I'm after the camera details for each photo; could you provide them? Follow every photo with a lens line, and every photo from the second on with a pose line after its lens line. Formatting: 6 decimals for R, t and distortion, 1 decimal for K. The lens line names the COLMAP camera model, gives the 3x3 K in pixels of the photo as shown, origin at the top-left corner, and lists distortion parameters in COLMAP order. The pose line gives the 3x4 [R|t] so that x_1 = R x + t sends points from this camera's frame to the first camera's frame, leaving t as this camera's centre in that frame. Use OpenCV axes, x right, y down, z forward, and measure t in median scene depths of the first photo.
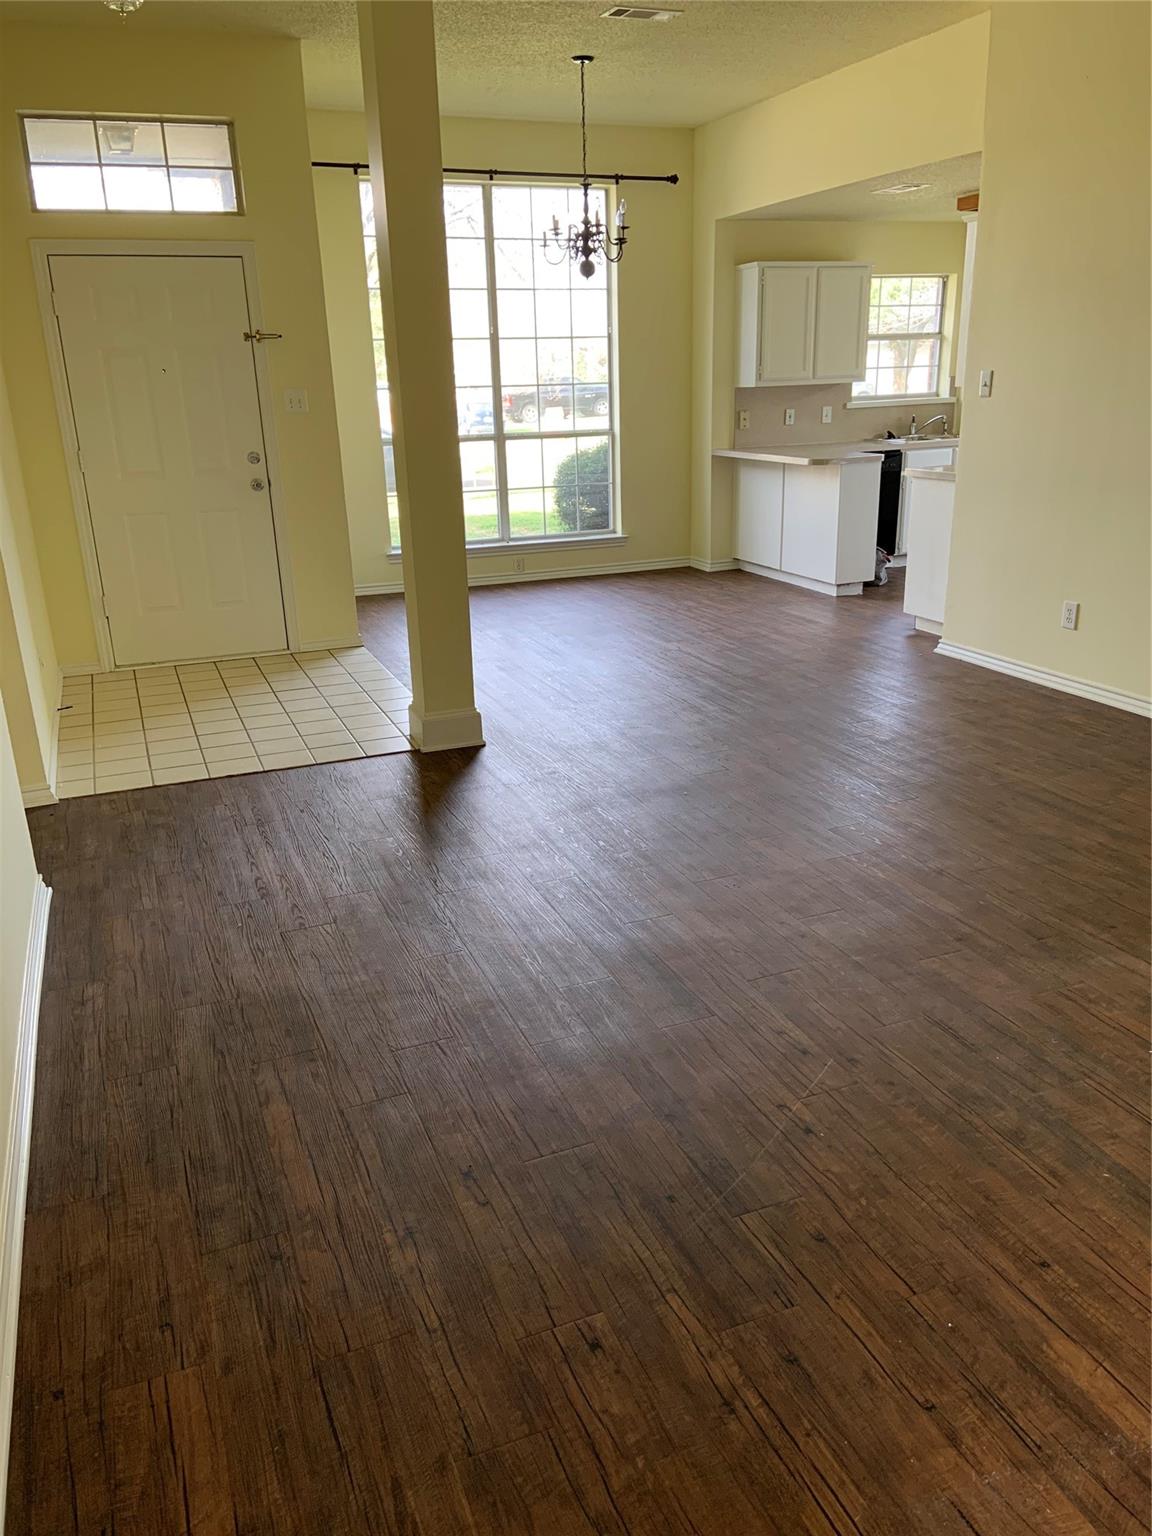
lens RADIAL K [[1152.6, 0, 585.5], [0, 1152.6, 767.8], [0, 0, 1]] dist [0.101674, -0.131318]
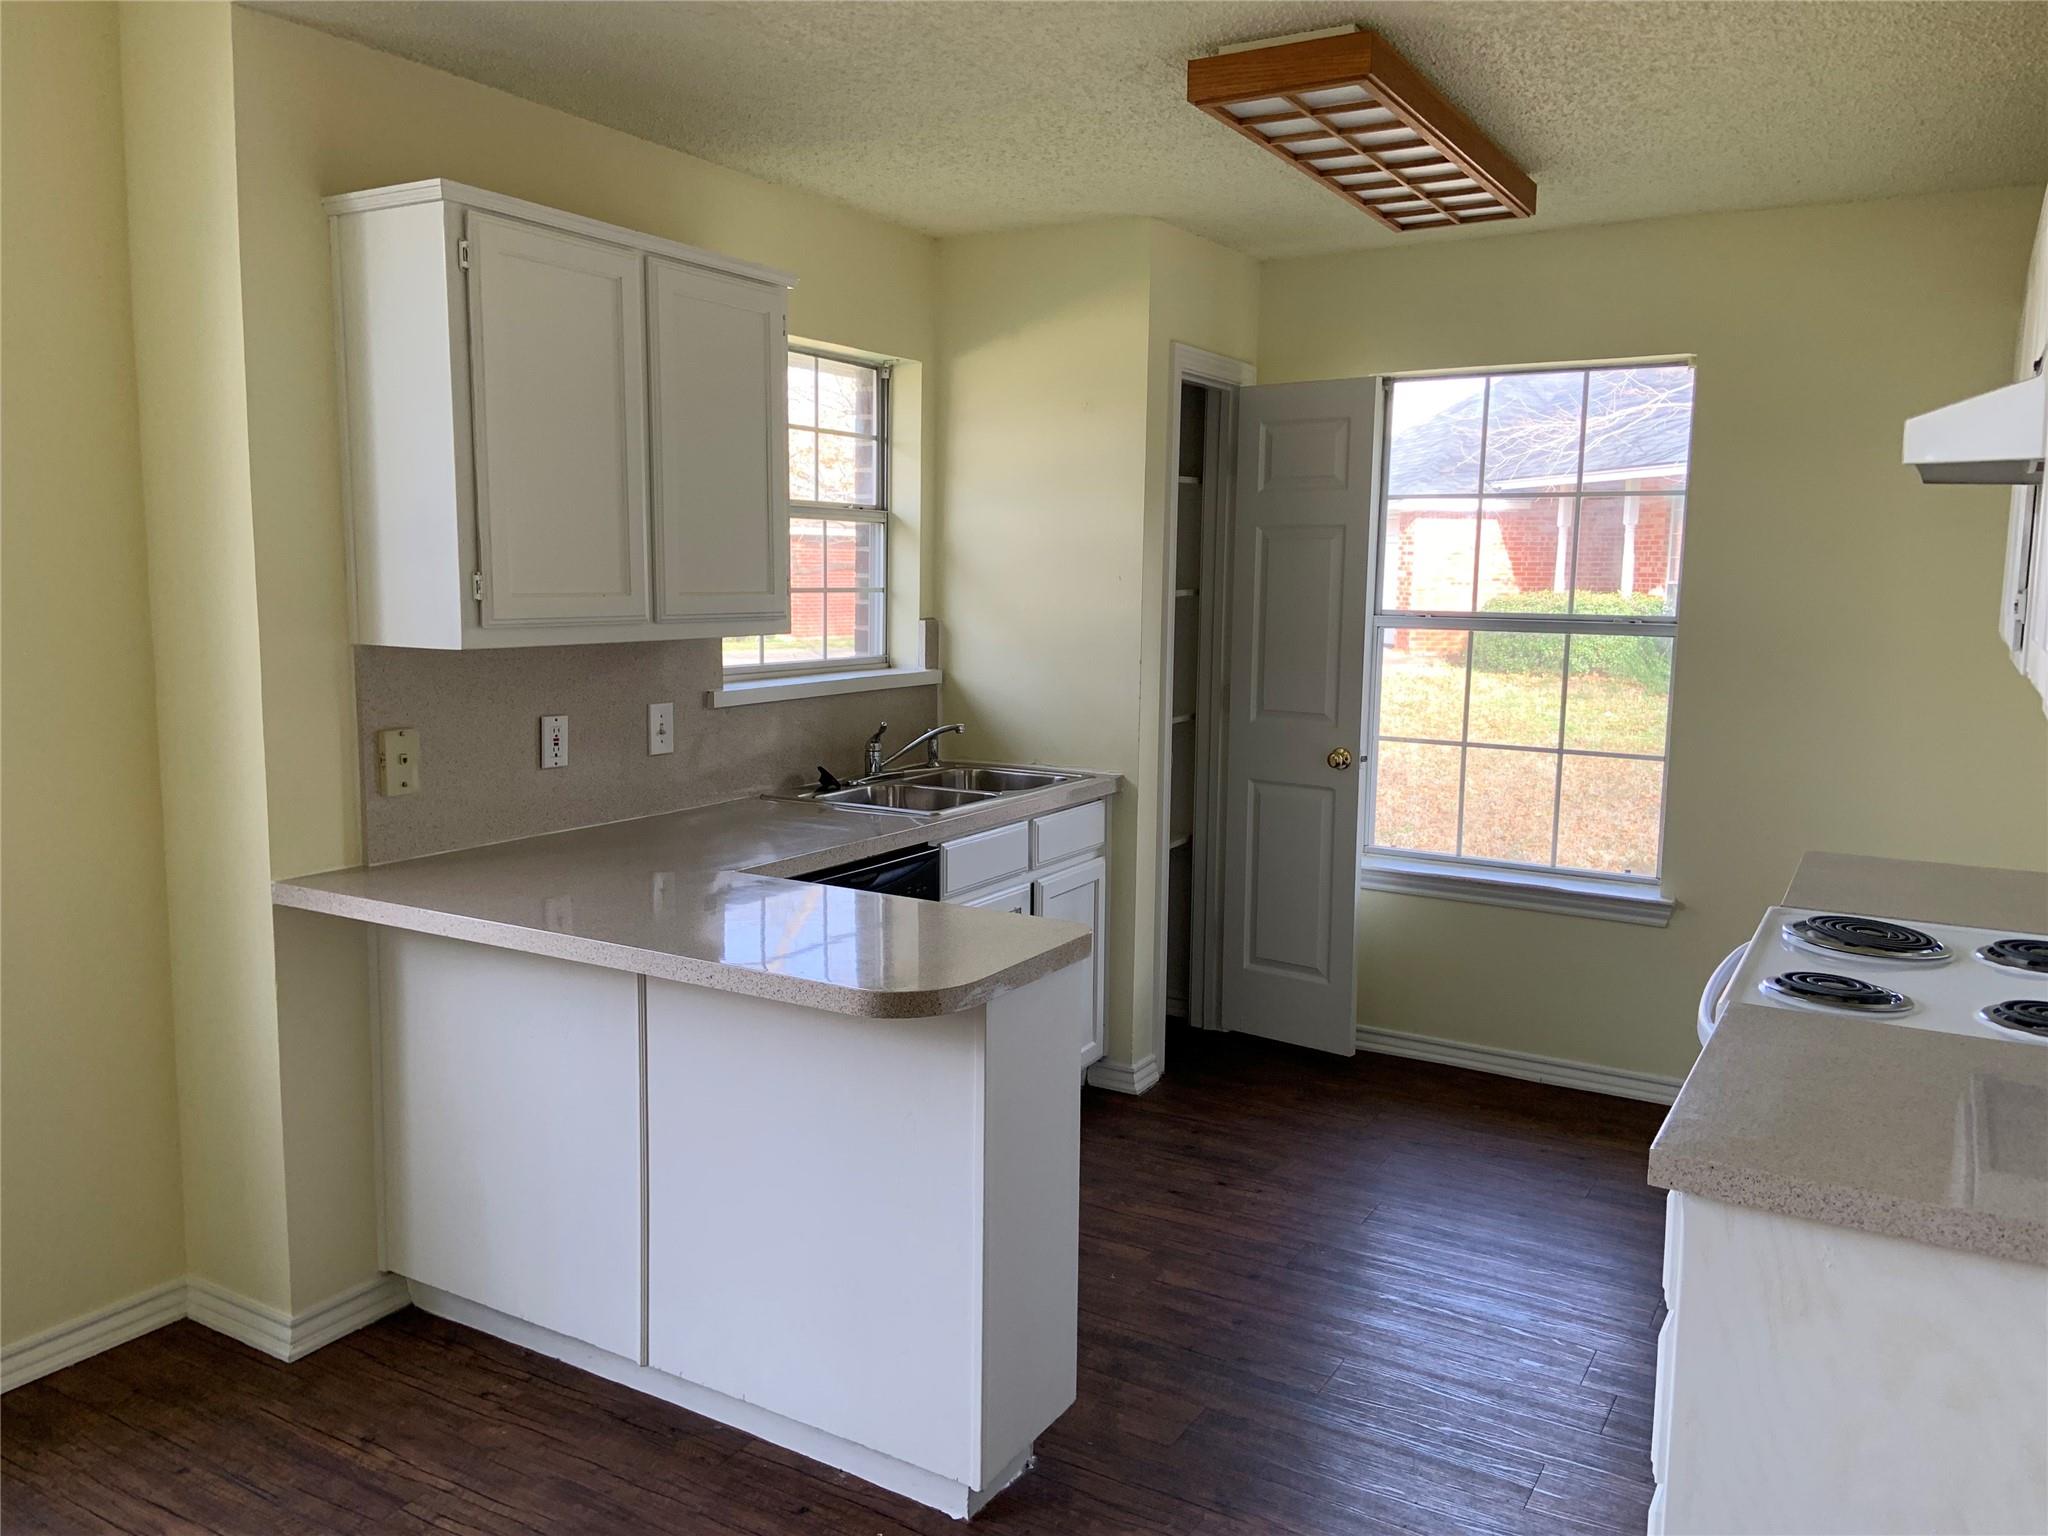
lens RADIAL K [[1536.8, 0, 1010.1], [0, 1536.8, 757.3], [0, 0, 1]] dist [0.101674, -0.131318]
pose [[0.796673, -0.037591, 0.603240, 0.073723], [0.161579, 0.974985, -0.152634, -0.473396], [-0.582412, 0.219071, 0.782818, 1.362412]]
